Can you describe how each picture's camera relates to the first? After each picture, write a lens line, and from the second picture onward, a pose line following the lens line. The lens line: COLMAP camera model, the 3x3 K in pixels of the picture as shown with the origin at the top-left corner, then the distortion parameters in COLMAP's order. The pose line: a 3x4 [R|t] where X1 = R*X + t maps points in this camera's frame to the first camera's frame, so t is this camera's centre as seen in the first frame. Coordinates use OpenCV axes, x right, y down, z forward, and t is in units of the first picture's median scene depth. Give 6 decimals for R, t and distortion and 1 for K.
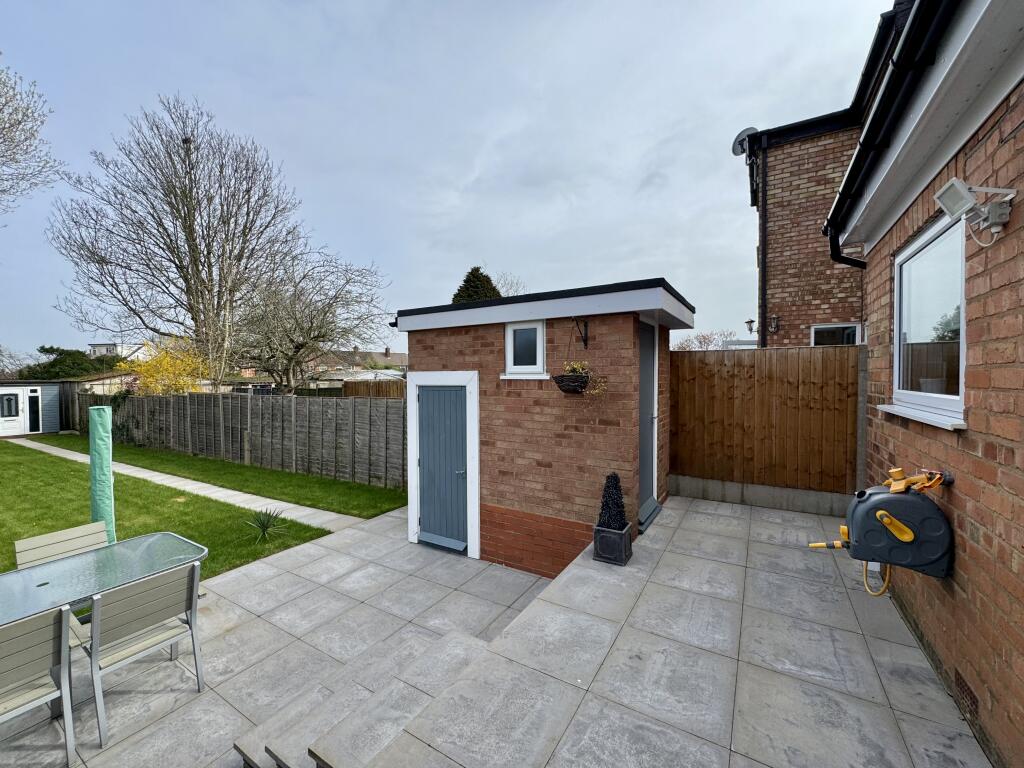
lens RADIAL K [[408.6, 0, 512.0], [0, 408.6, 384.0], [0, 0, 1]] dist [-0.000046, 0.000273]
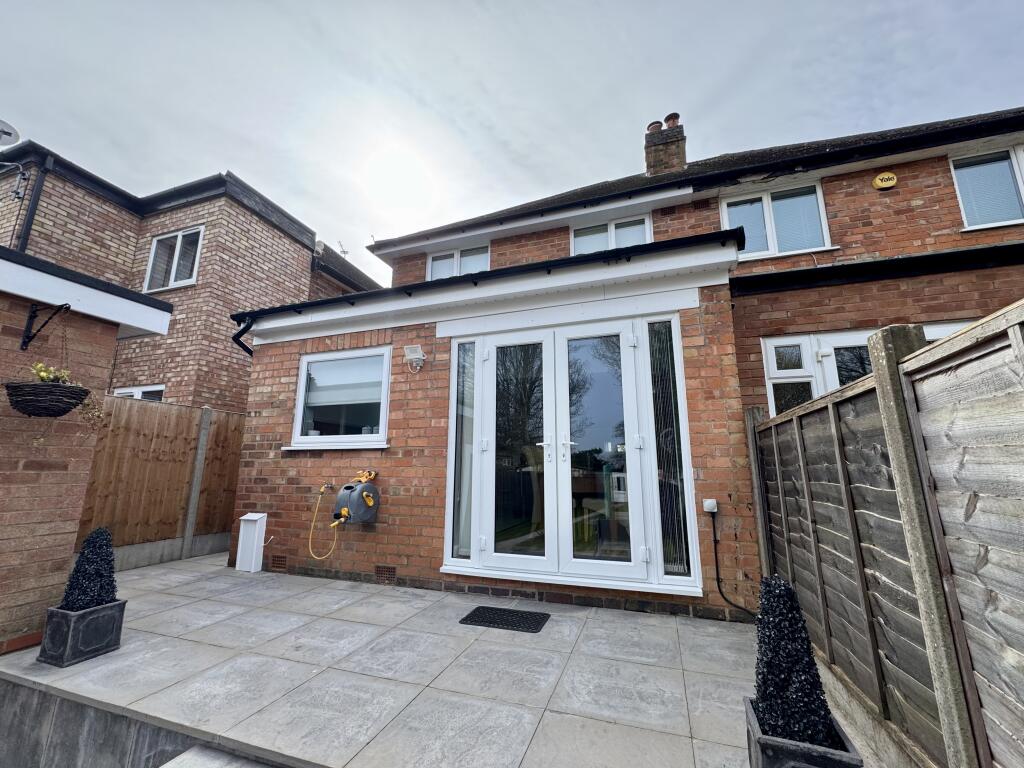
lens RADIAL K [[408.6, 0, 512.0], [0, 408.6, 384.0], [0, 0, 1]] dist [-0.000046, 0.000273]
pose [[-0.212871, 0.202444, 0.955878, -0.696533], [0.019021, 0.978973, -0.203100, 0.131765], [-0.976895, -0.025052, -0.212246, 0.455136]]
